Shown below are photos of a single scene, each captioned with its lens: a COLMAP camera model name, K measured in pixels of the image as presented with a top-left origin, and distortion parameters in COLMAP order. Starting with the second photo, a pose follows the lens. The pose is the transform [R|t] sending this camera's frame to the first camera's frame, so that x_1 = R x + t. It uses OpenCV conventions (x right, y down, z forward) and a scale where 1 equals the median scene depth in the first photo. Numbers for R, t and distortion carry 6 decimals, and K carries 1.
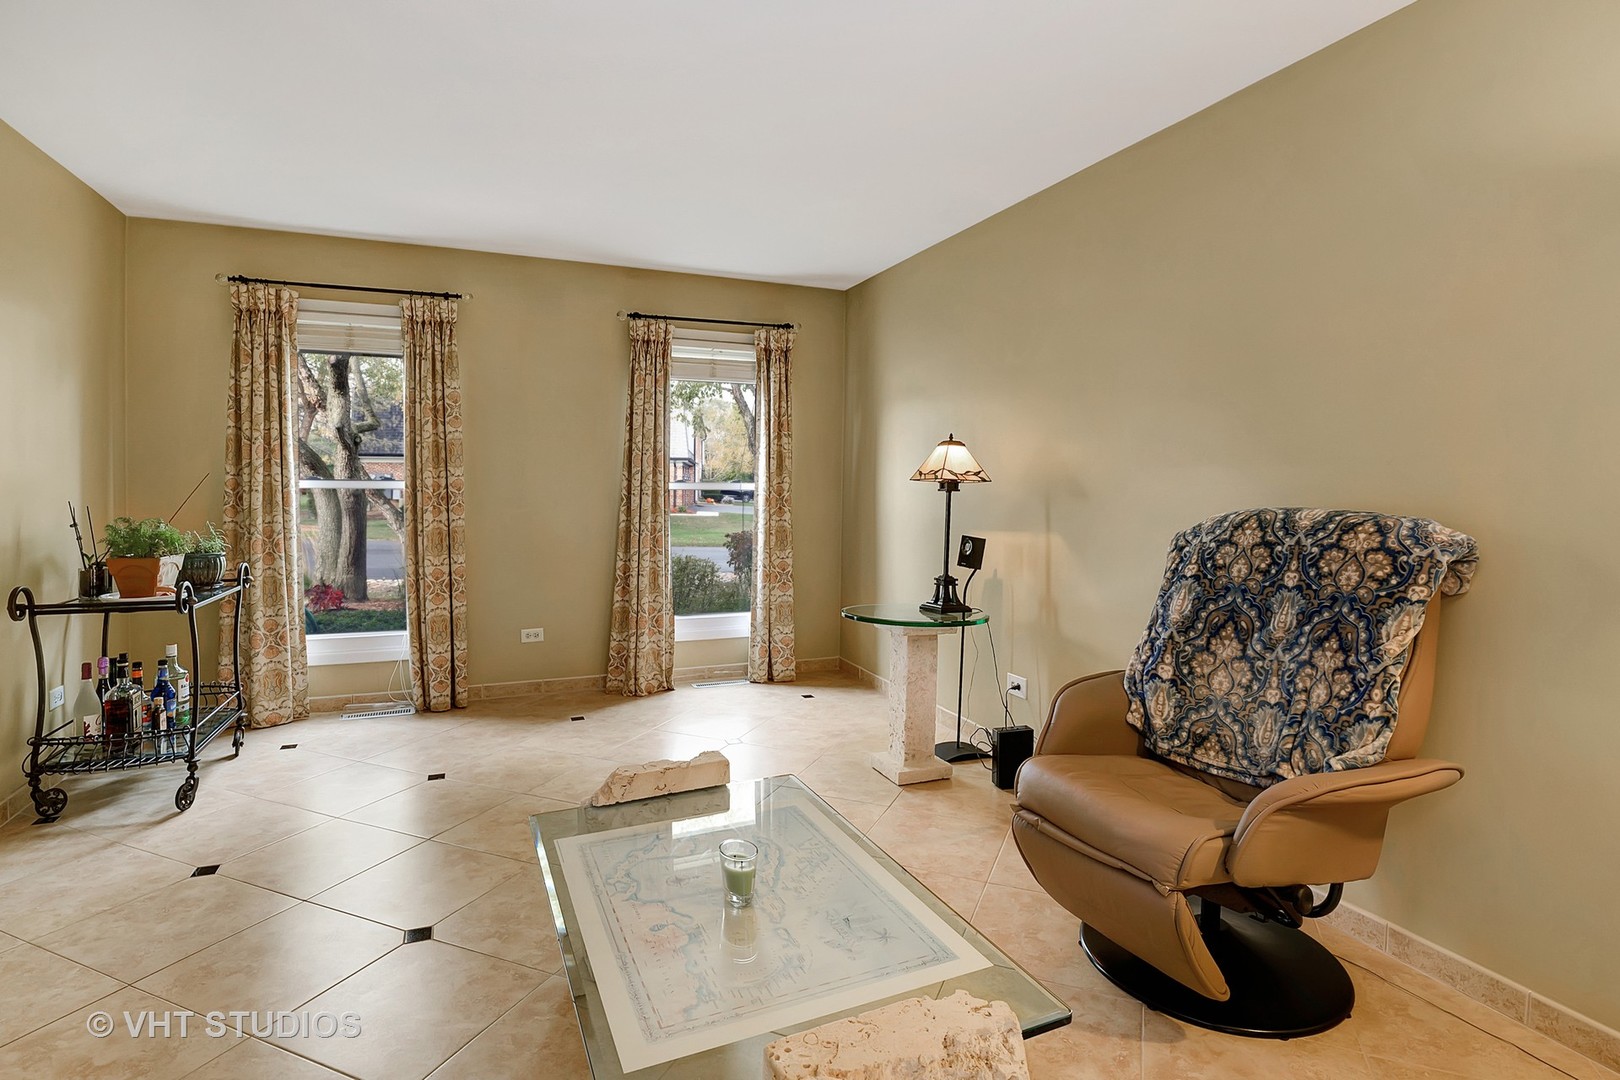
lens RADIAL K [[809.5, 0, 814.2], [0, 809.5, 525.2], [0, 0, 1]] dist [-0.002049, -0.009152]
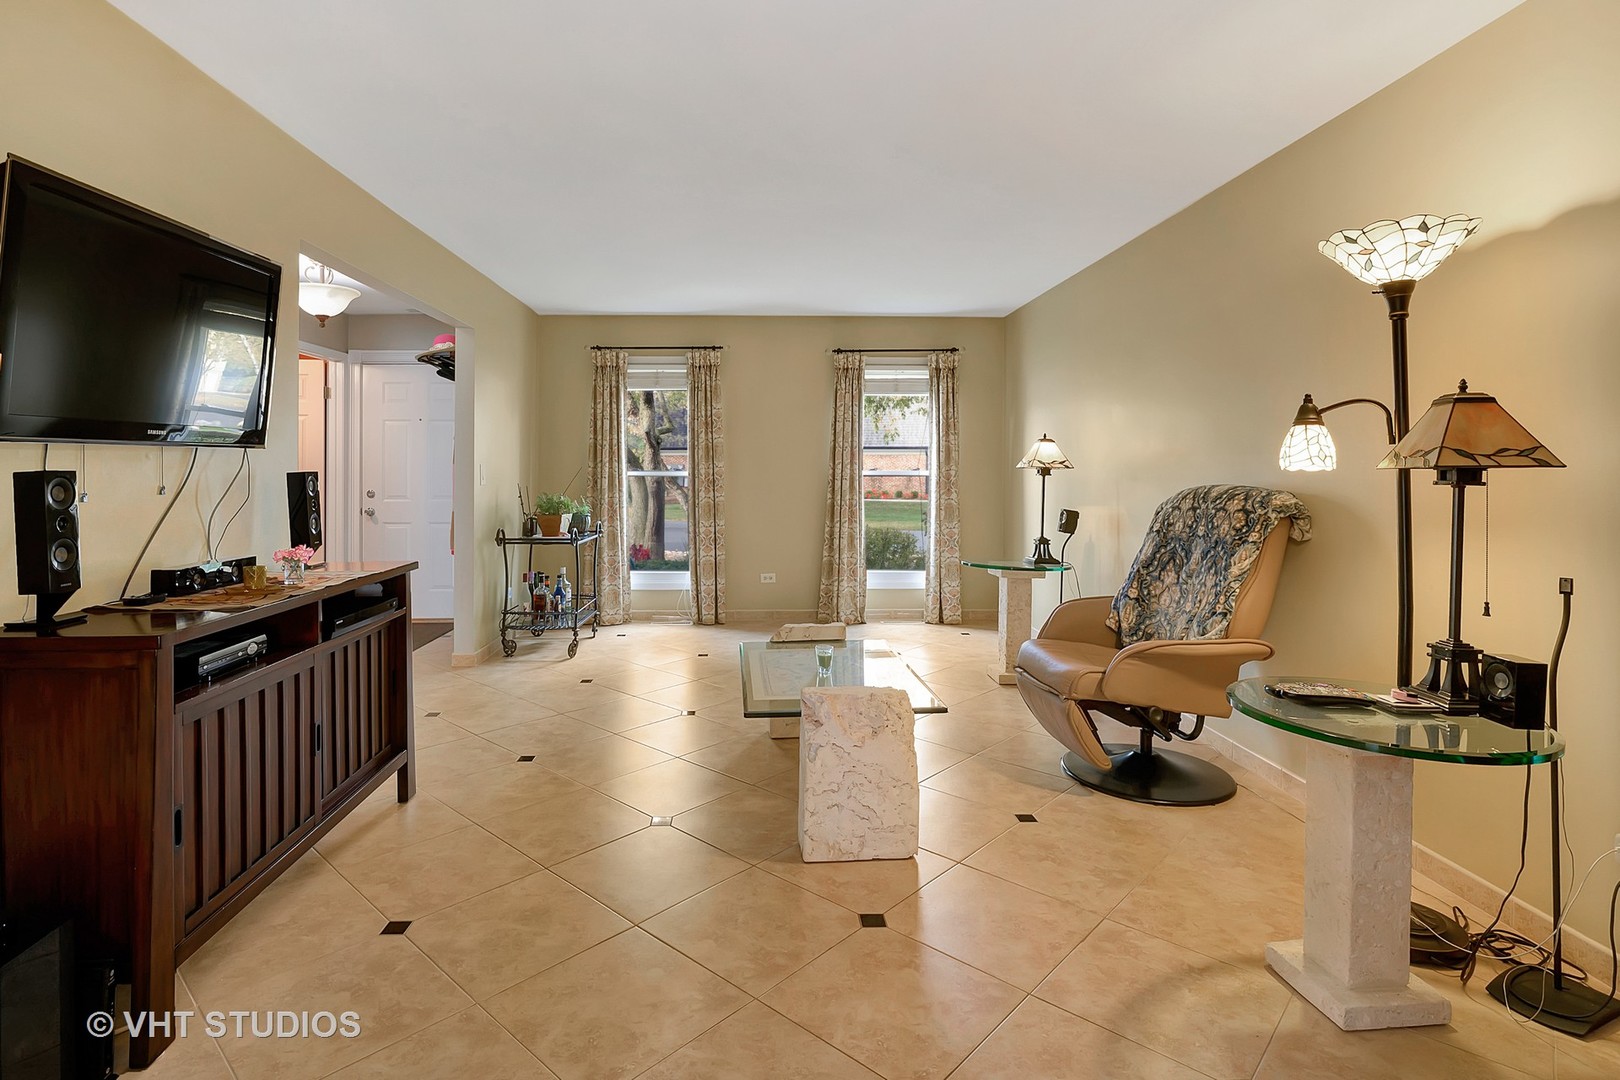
lens RADIAL K [[824.1, 0, 807.5], [0, 824.1, 520.6], [0, 0, 1]] dist [-0.001882, -0.000281]
pose [[0.944806, 0.012519, -0.327392, 0.230080], [-0.009753, 0.999902, 0.010089, 0.022540], [0.327486, -0.006339, 0.944835, -0.420170]]
